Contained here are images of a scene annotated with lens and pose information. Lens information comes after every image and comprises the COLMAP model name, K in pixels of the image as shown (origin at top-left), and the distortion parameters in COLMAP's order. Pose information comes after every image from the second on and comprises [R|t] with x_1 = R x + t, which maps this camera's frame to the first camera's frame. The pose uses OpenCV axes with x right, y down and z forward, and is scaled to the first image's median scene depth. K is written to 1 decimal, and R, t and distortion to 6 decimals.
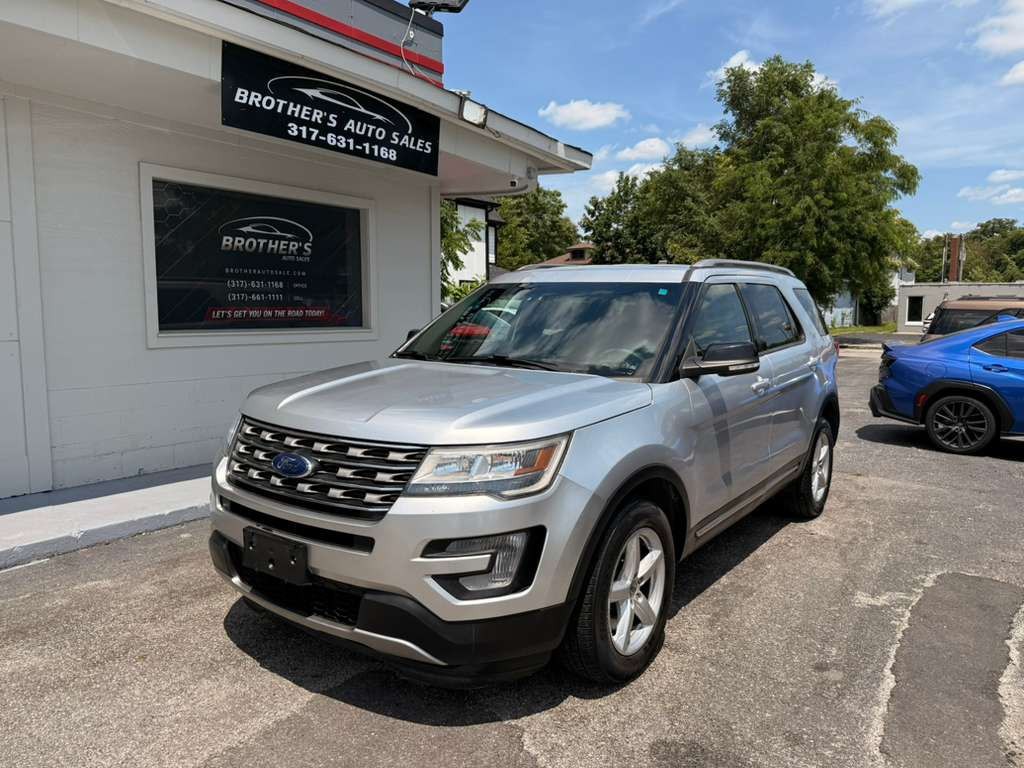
lens RADIAL K [[725.7, 0, 522.1], [0, 725.7, 385.2], [0, 0, 1]] dist [0.017580, -0.027304]
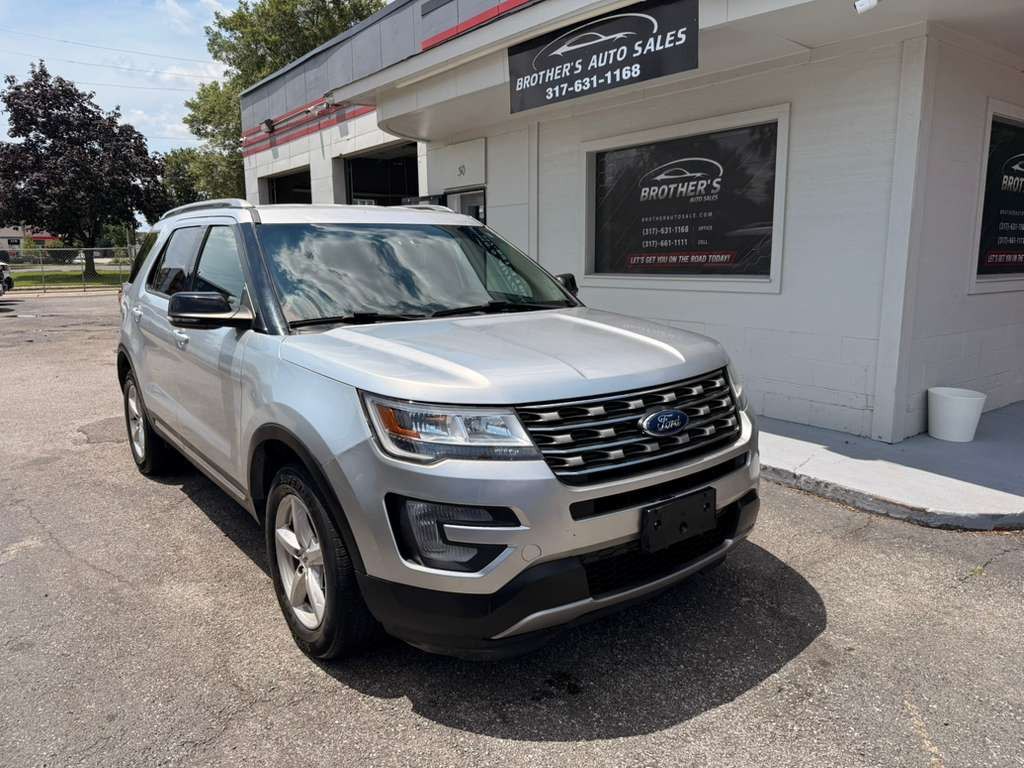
lens RADIAL K [[725.7, 0, 515.4], [0, 725.7, 383.6], [0, 0, 1]] dist [0.017580, -0.027304]
pose [[-0.294073, 0.162227, -0.941915, 0.814049], [-0.093629, 0.975861, 0.197305, -0.127688], [0.951186, 0.146213, -0.271785, 1.290501]]
